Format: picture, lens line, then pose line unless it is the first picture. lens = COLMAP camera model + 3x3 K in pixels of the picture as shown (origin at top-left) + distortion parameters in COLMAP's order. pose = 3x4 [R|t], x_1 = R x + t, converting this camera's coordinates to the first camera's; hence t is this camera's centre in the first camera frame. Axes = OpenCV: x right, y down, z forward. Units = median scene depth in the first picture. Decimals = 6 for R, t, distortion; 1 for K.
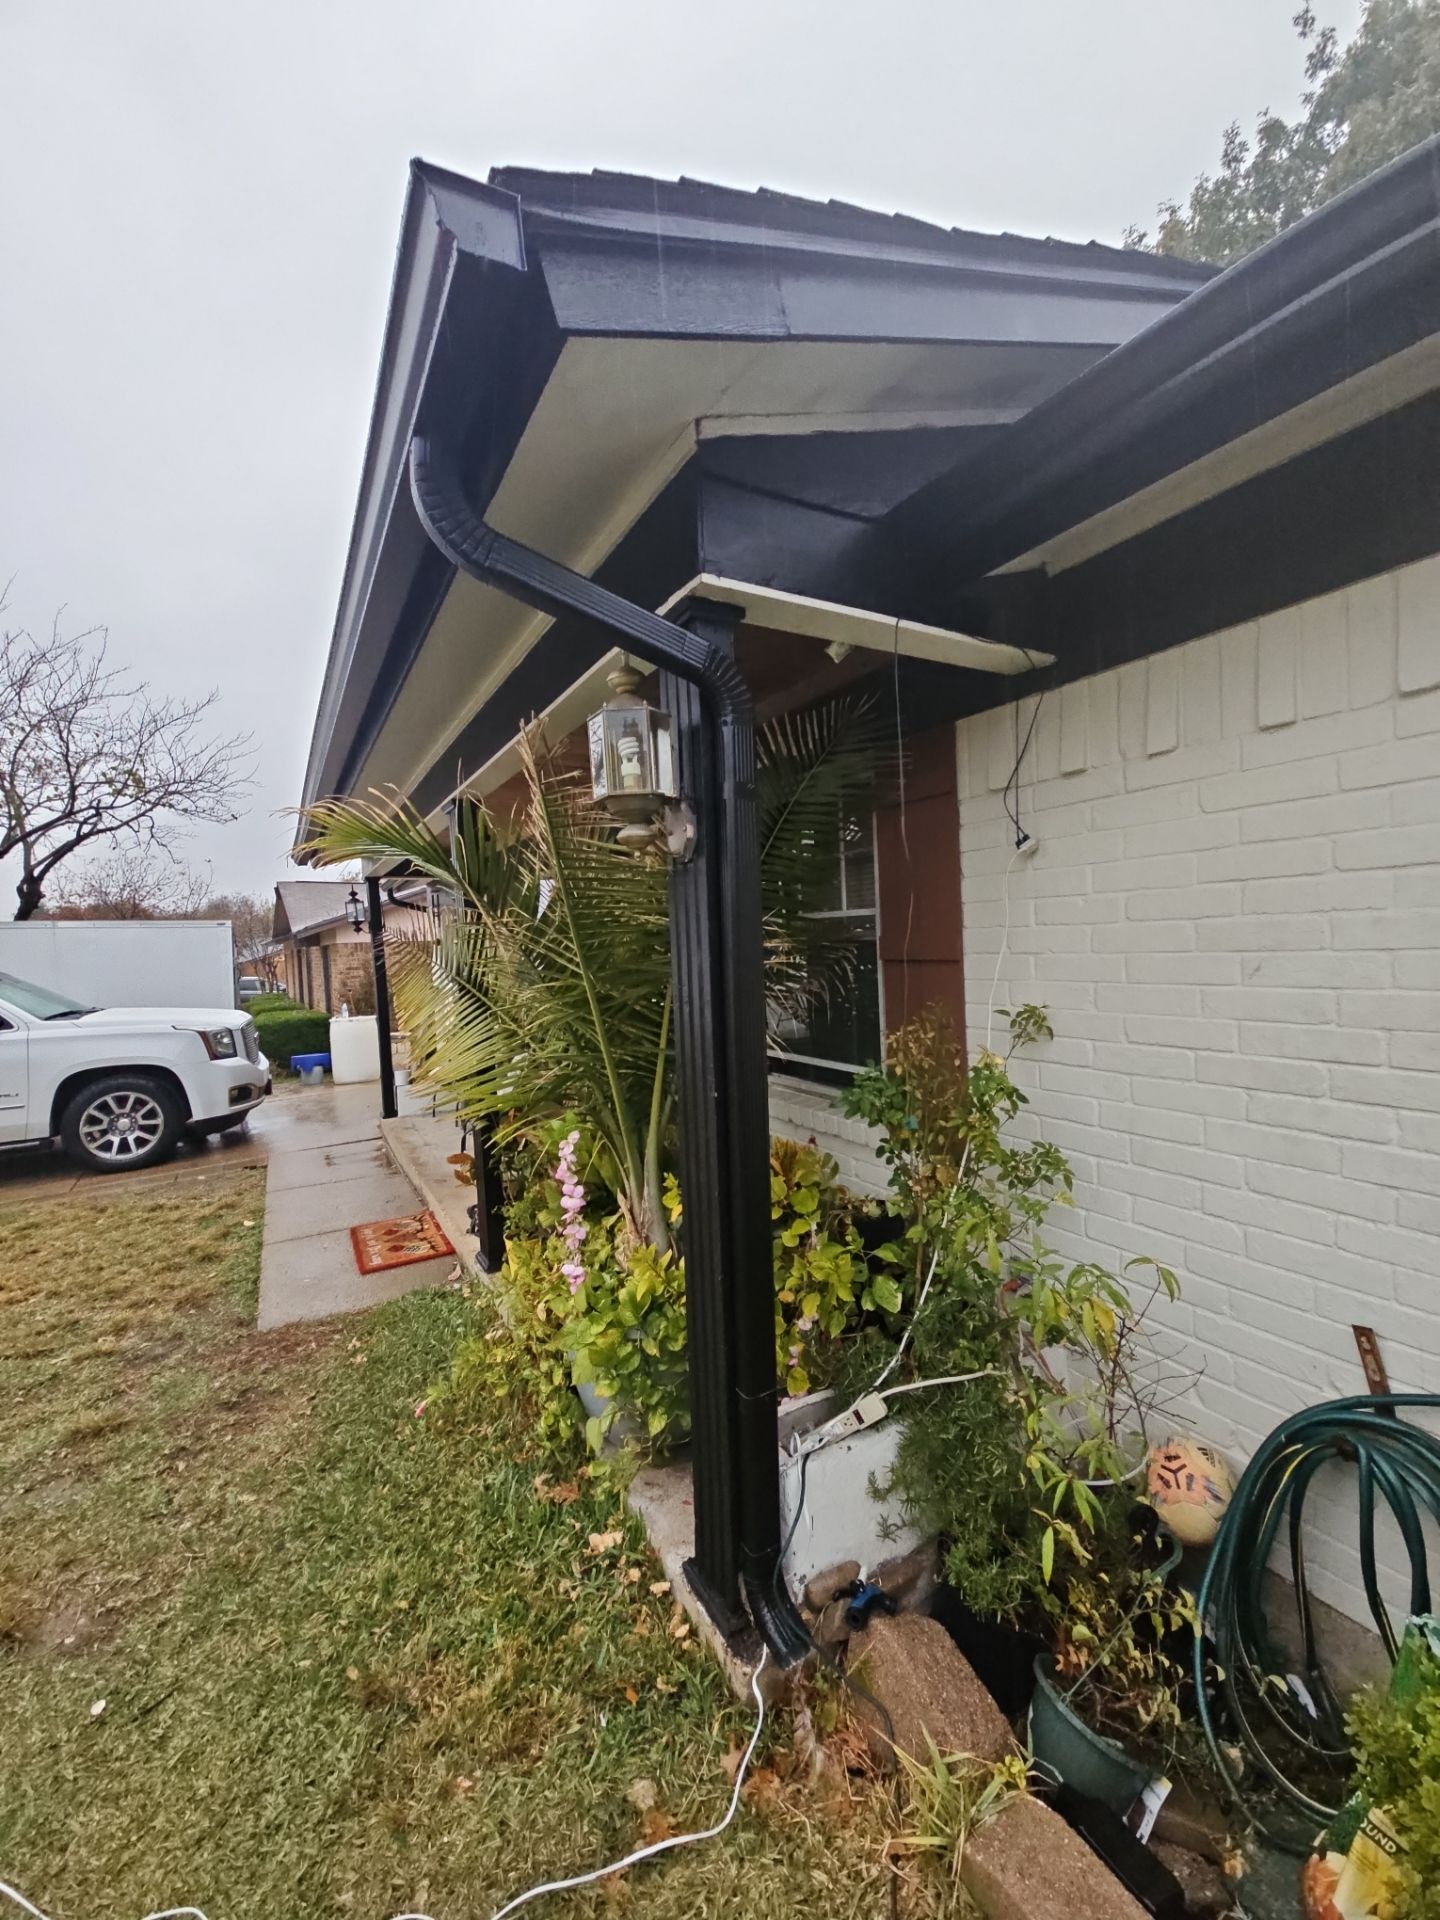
lens RADIAL K [[768.0, 0, 723.1], [0, 768.0, 962.9], [0, 0, 1]] dist [-0.006722, -0.006397]
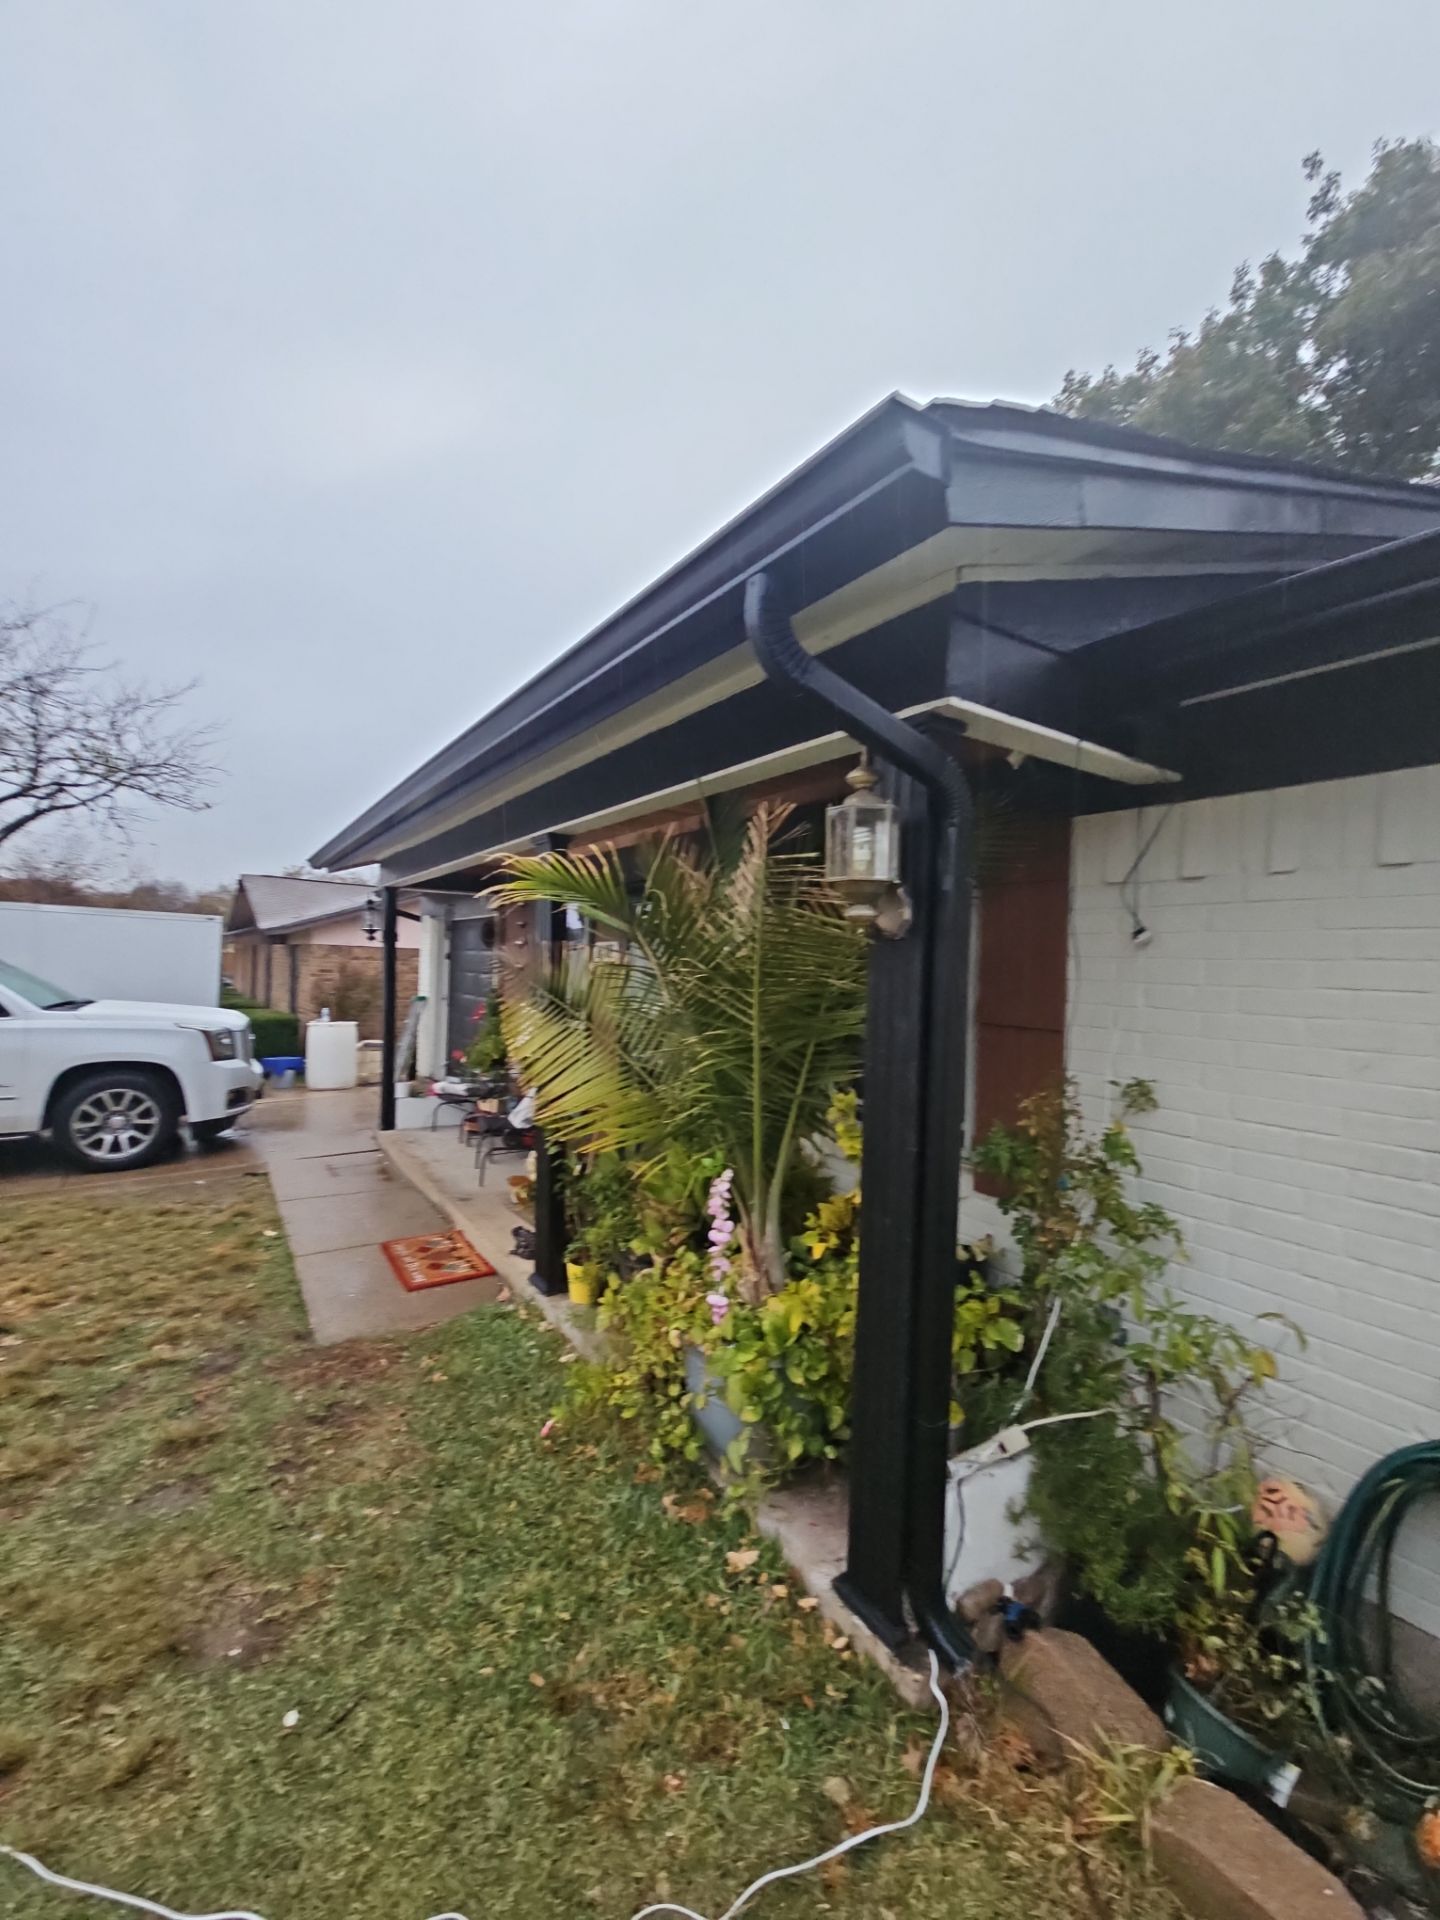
lens RADIAL K [[768.0, 0, 723.5], [0, 768.0, 963.1], [0, 0, 1]] dist [-0.006722, -0.006397]
pose [[0.995326, 0.072316, 0.064003, -0.305449], [-0.070204, 0.996930, -0.034668, -0.033558], [-0.066313, 0.030013, 0.997347, -0.085124]]
